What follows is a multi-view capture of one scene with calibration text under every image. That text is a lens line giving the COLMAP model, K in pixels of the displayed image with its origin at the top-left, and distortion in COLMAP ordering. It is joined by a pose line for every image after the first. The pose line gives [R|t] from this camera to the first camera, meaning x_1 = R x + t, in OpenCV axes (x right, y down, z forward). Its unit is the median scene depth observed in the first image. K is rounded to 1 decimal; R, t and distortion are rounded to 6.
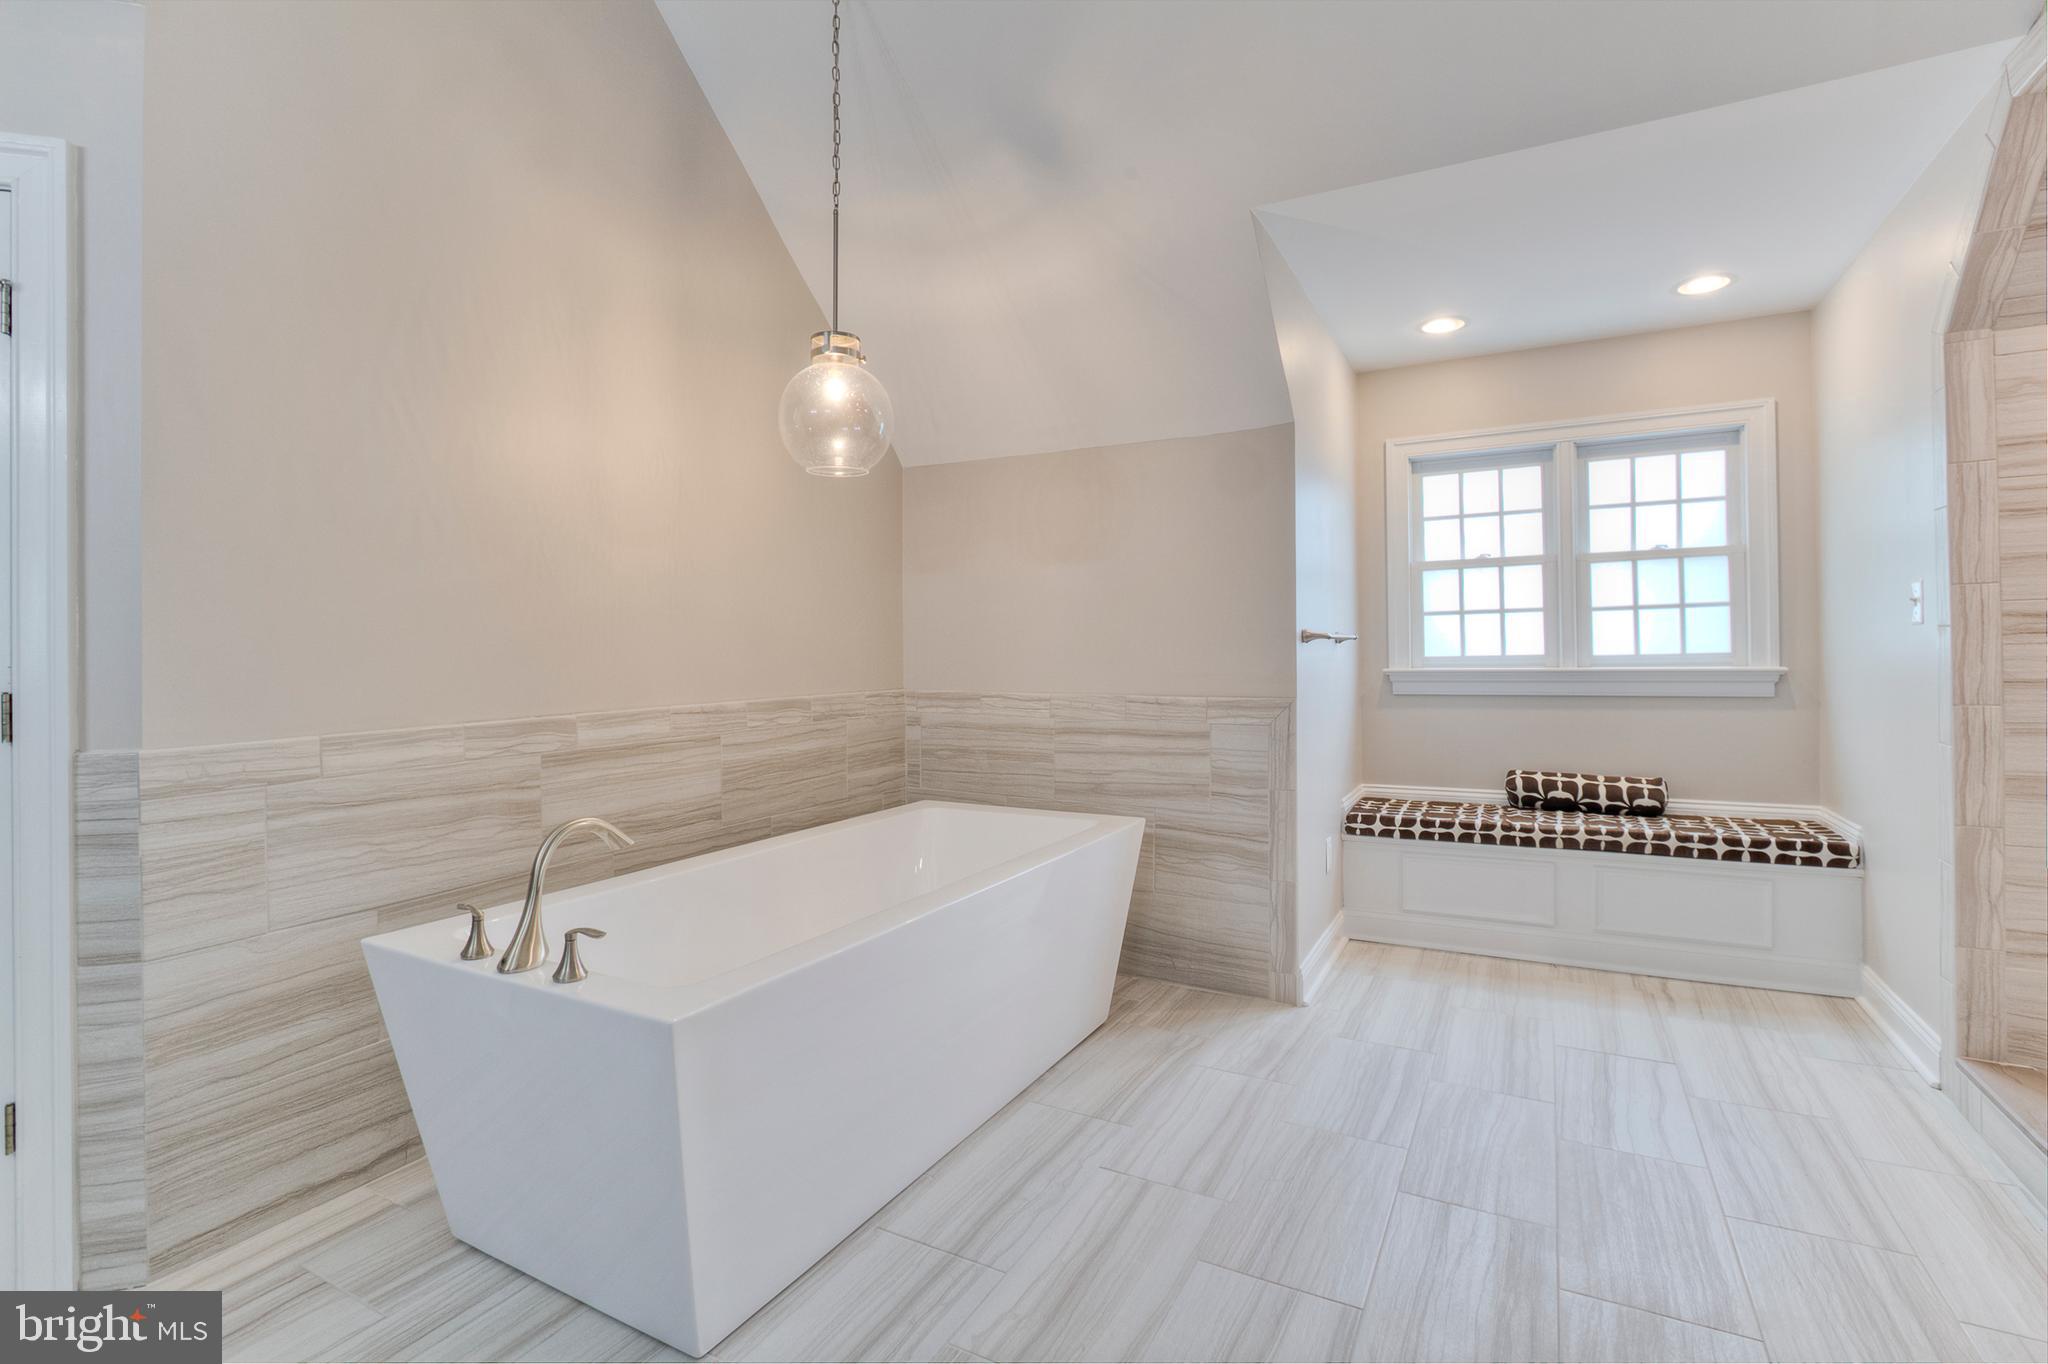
lens RADIAL K [[988.3, 0, 1026.7], [0, 988.3, 638.0], [0, 0, 1]] dist [-0.003136, -0.000329]
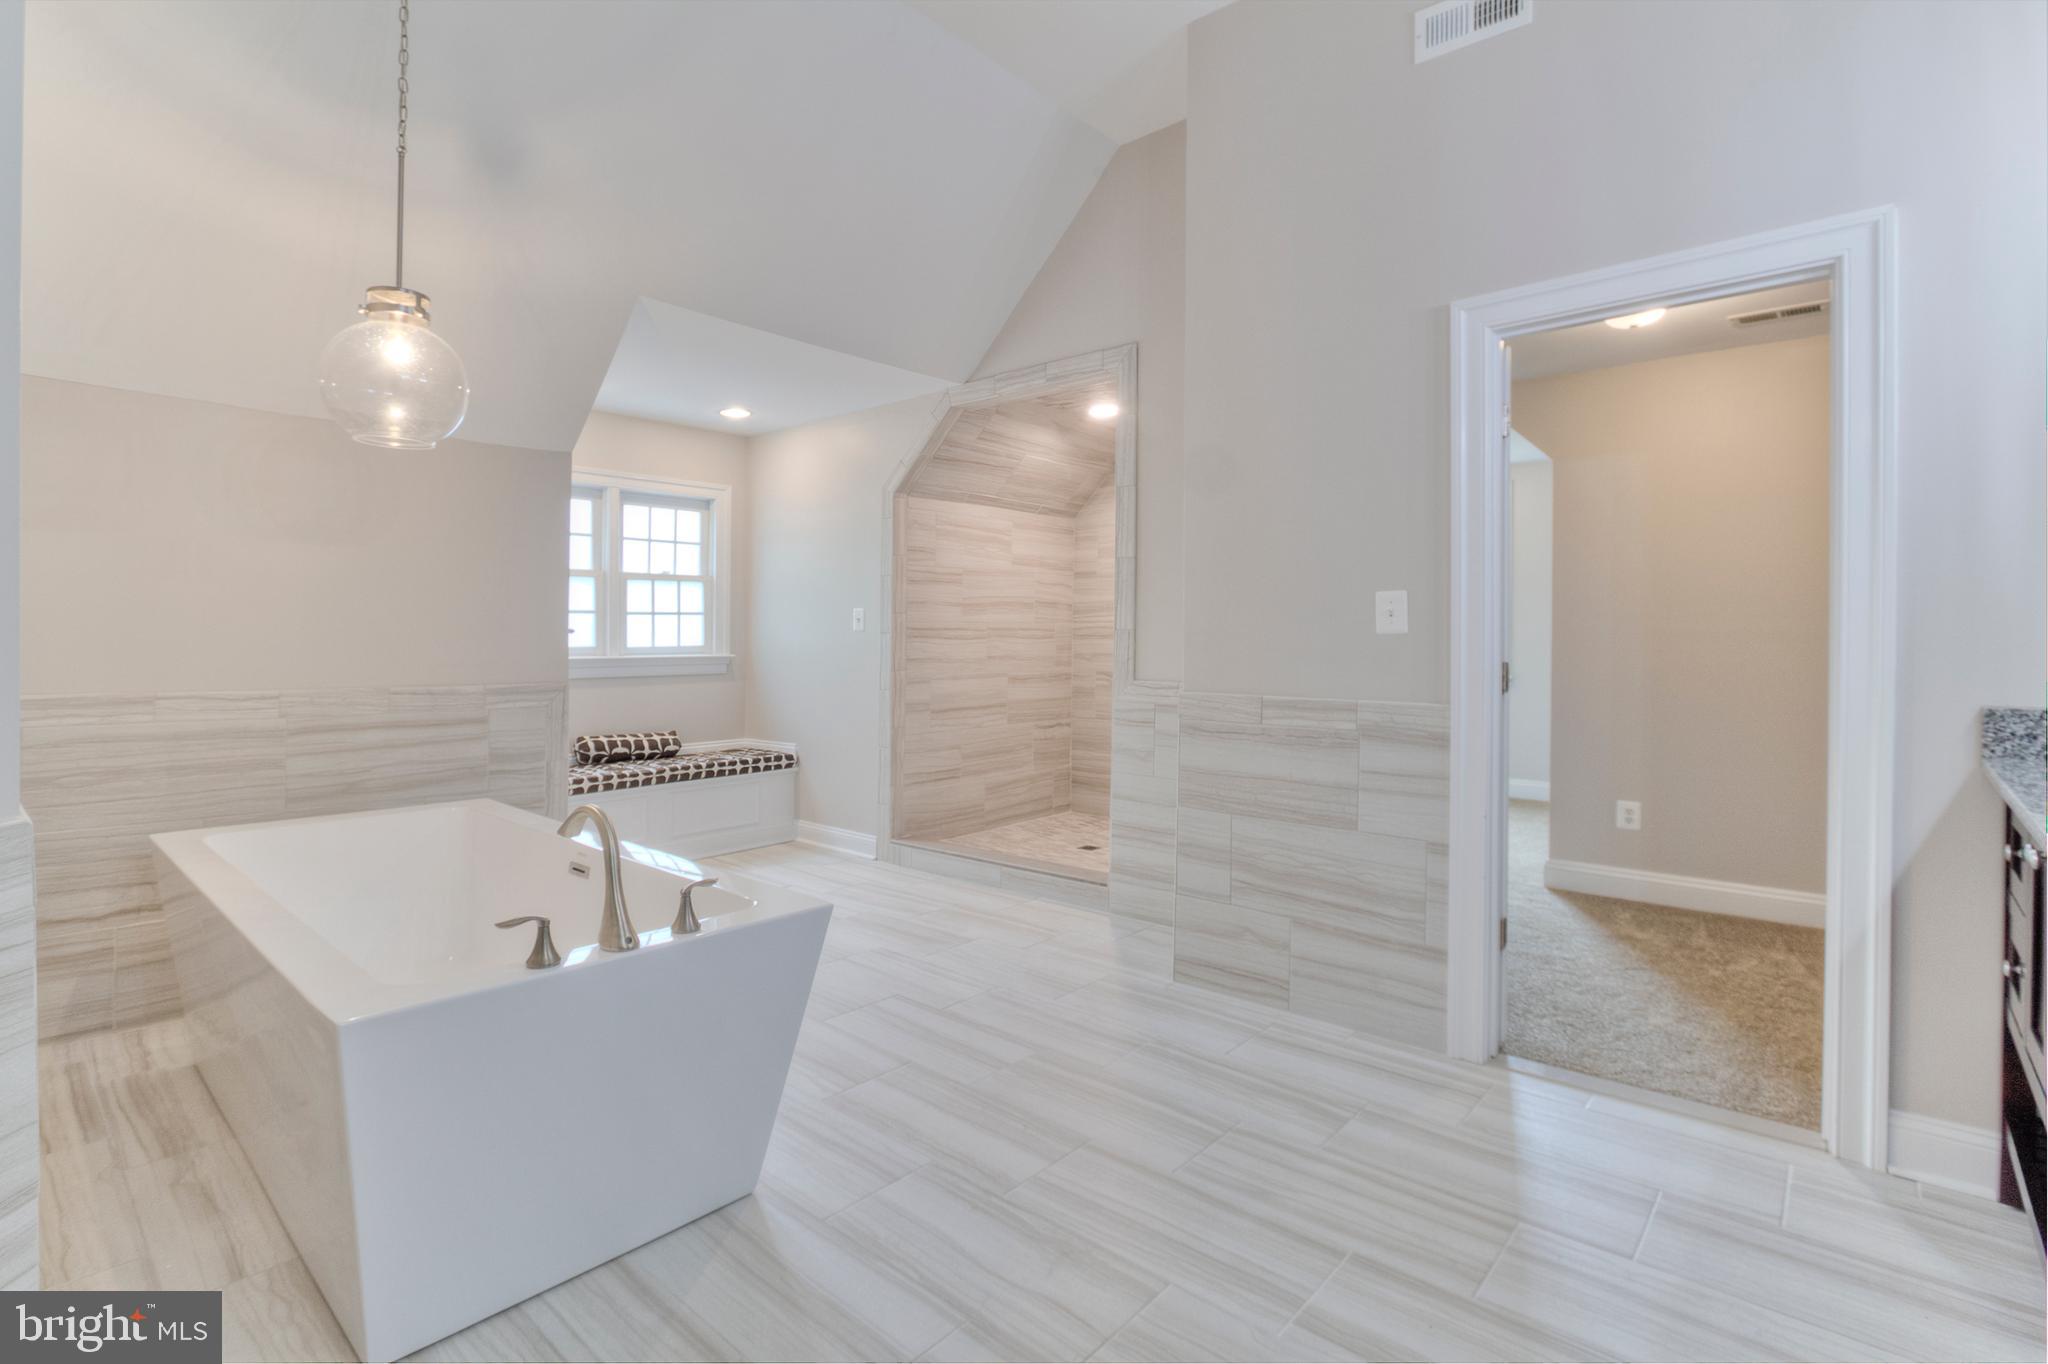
lens RADIAL K [[957.2, 0, 1022.7], [0, 957.2, 640.8], [0, 0, 1]] dist [-0.000319, 0.000072]
pose [[0.244001, 0.008014, 0.969742, -0.622149], [-0.018203, 0.999828, -0.003682, 0.004092], [-0.969604, -0.016754, 0.244105, 0.156270]]
